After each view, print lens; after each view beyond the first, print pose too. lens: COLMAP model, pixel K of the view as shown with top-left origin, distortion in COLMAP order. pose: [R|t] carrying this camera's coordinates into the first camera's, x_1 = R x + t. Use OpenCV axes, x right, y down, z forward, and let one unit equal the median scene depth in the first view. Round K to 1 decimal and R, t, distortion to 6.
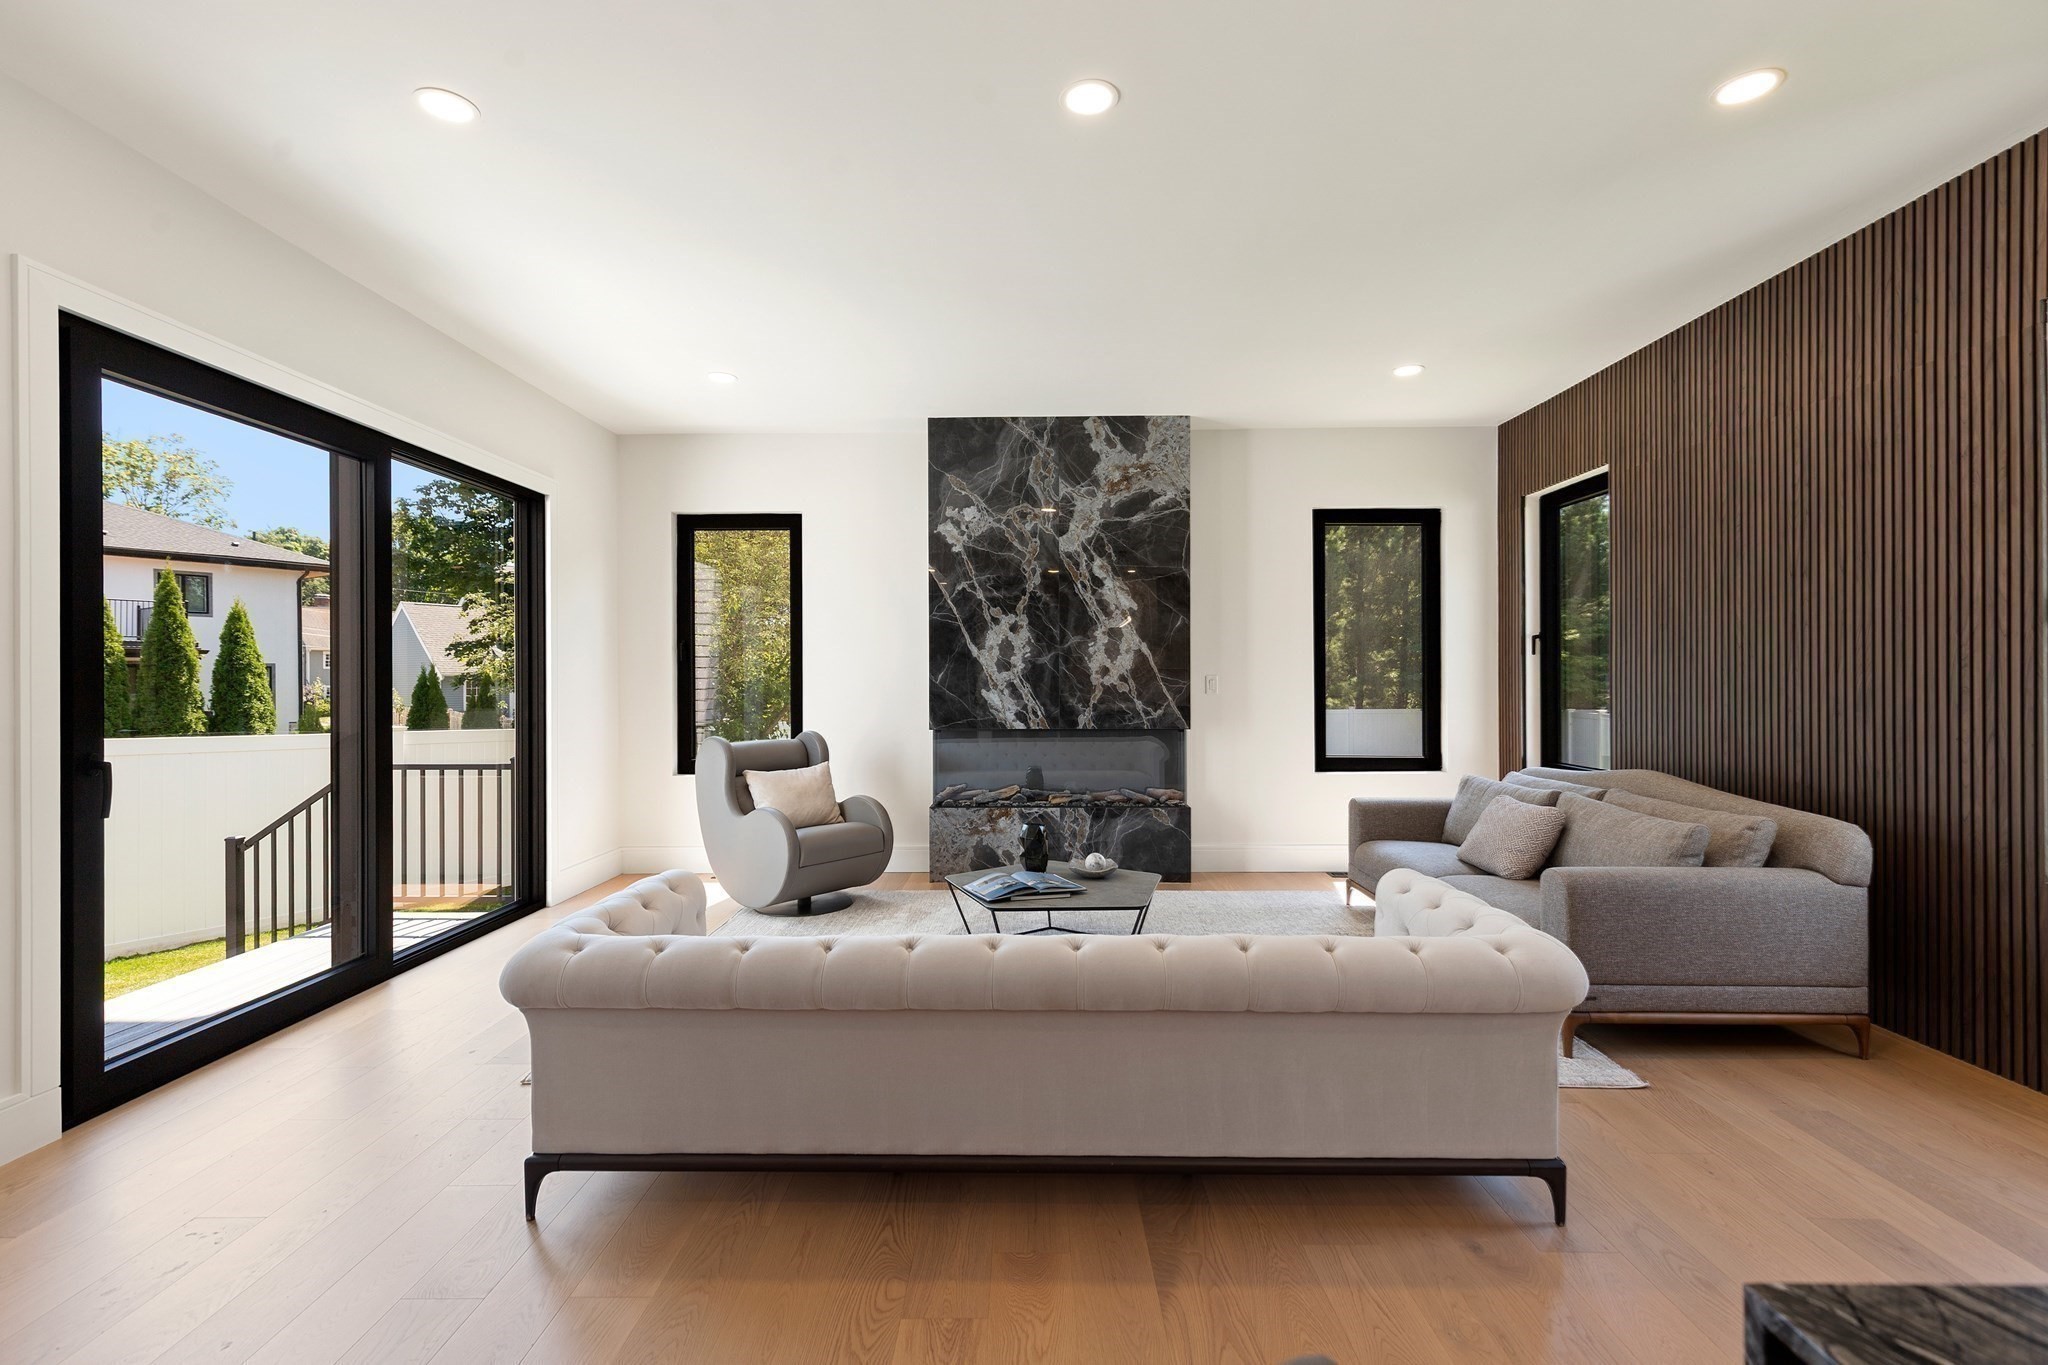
lens RADIAL K [[919.3, 0, 1018.0], [0, 919.3, 674.0], [0, 0, 1]] dist [0.001145, -0.000064]
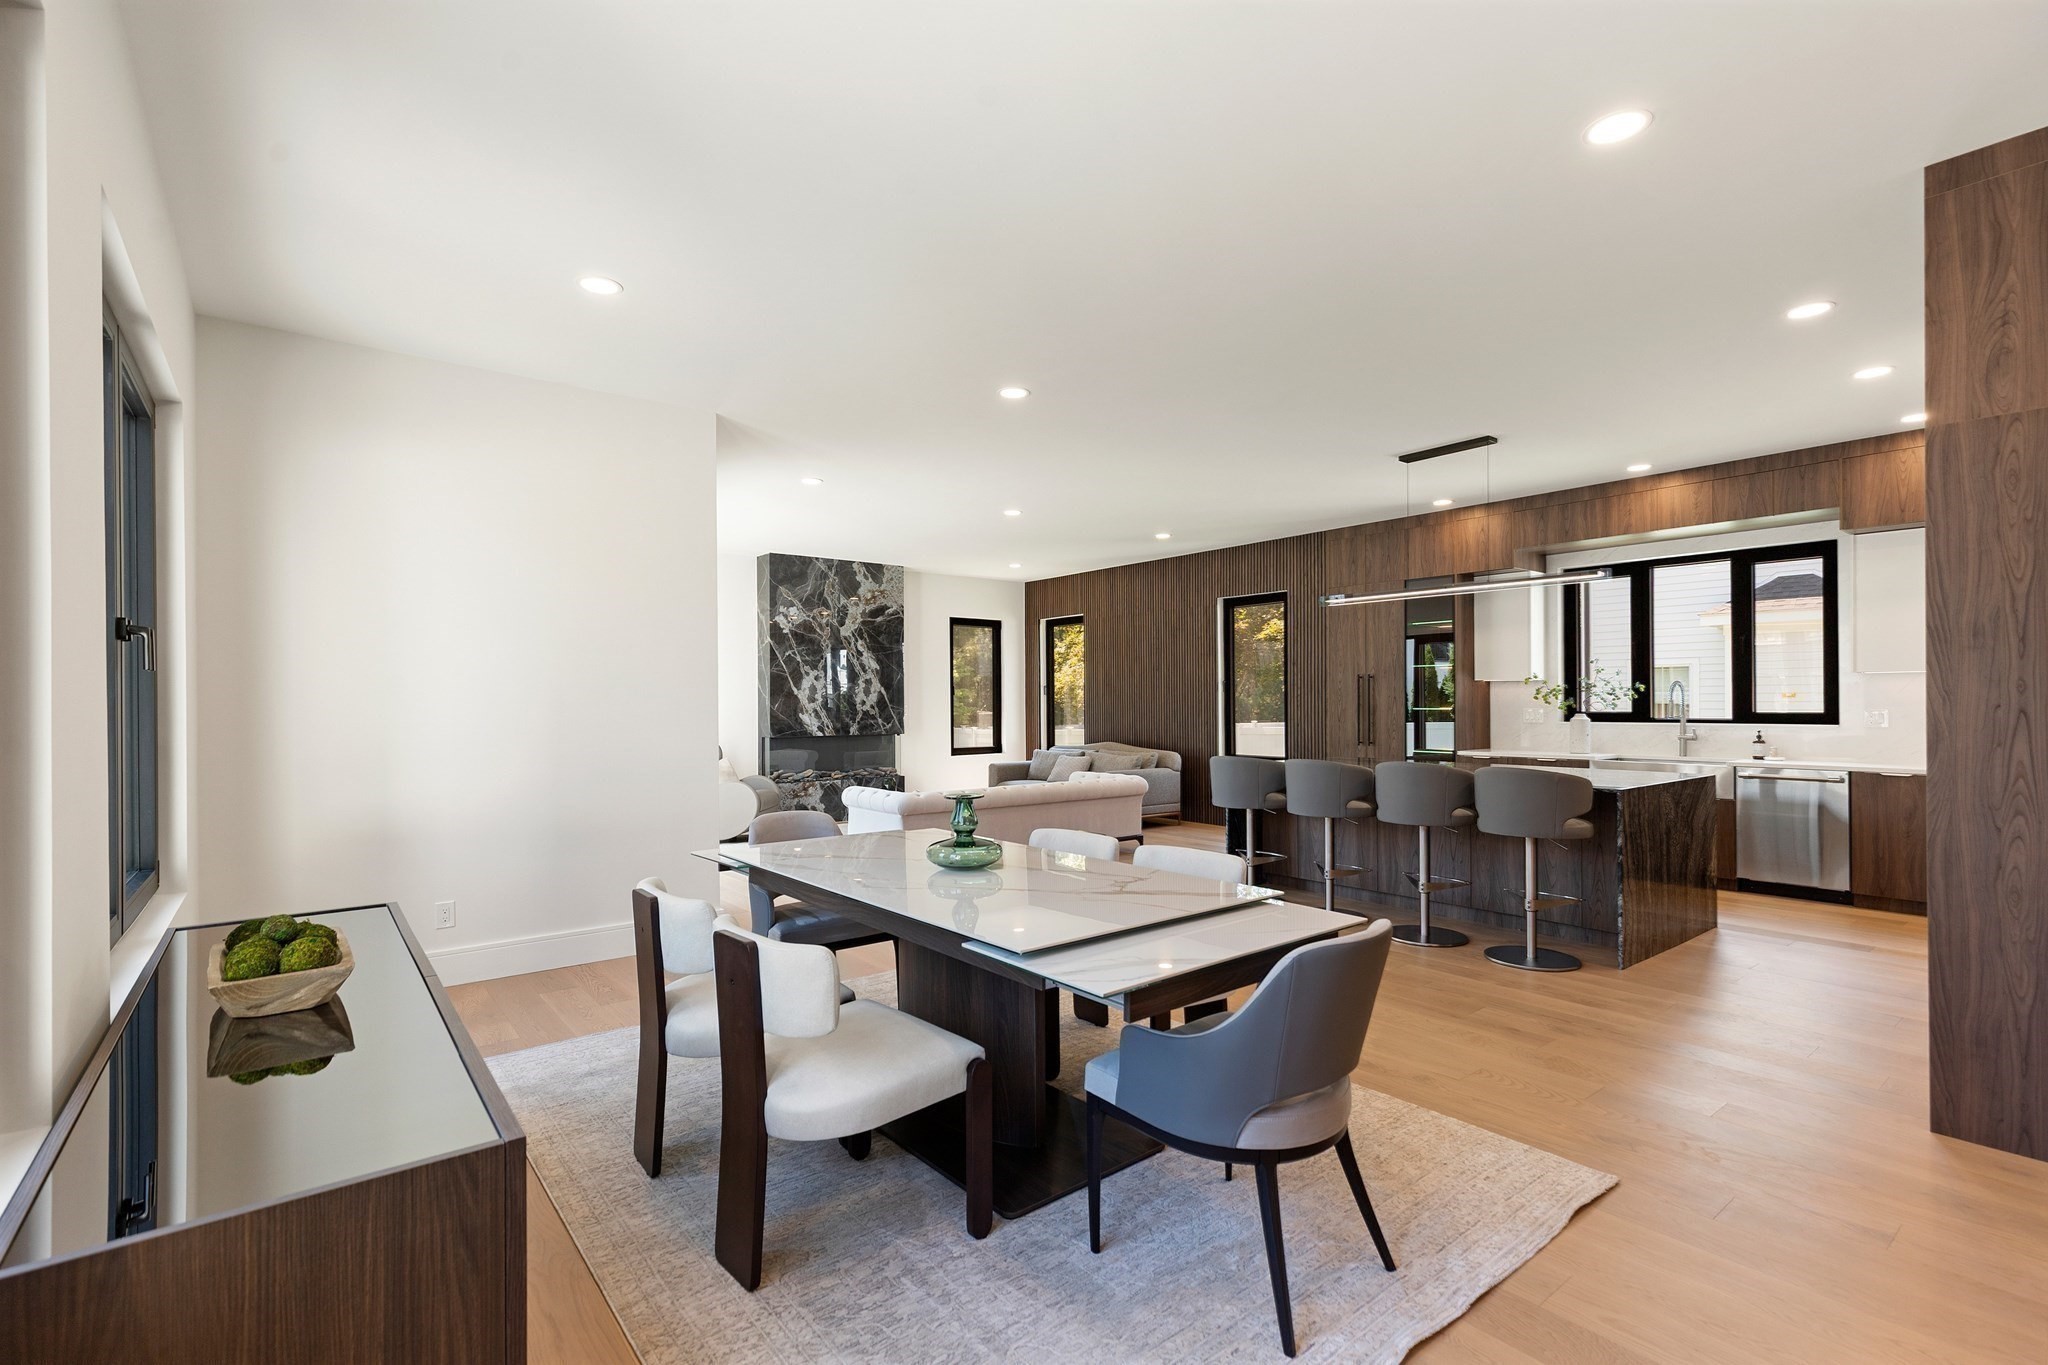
lens RADIAL K [[919.3, 0, 1023.9], [0, 919.3, 672.0], [0, 0, 1]] dist [0.001145, -0.000064]
pose [[0.778508, 0.021673, 0.627260, -0.792400], [-0.000497, 0.999425, -0.033915, -0.002536], [-0.627634, 0.026091, 0.778071, -0.603692]]
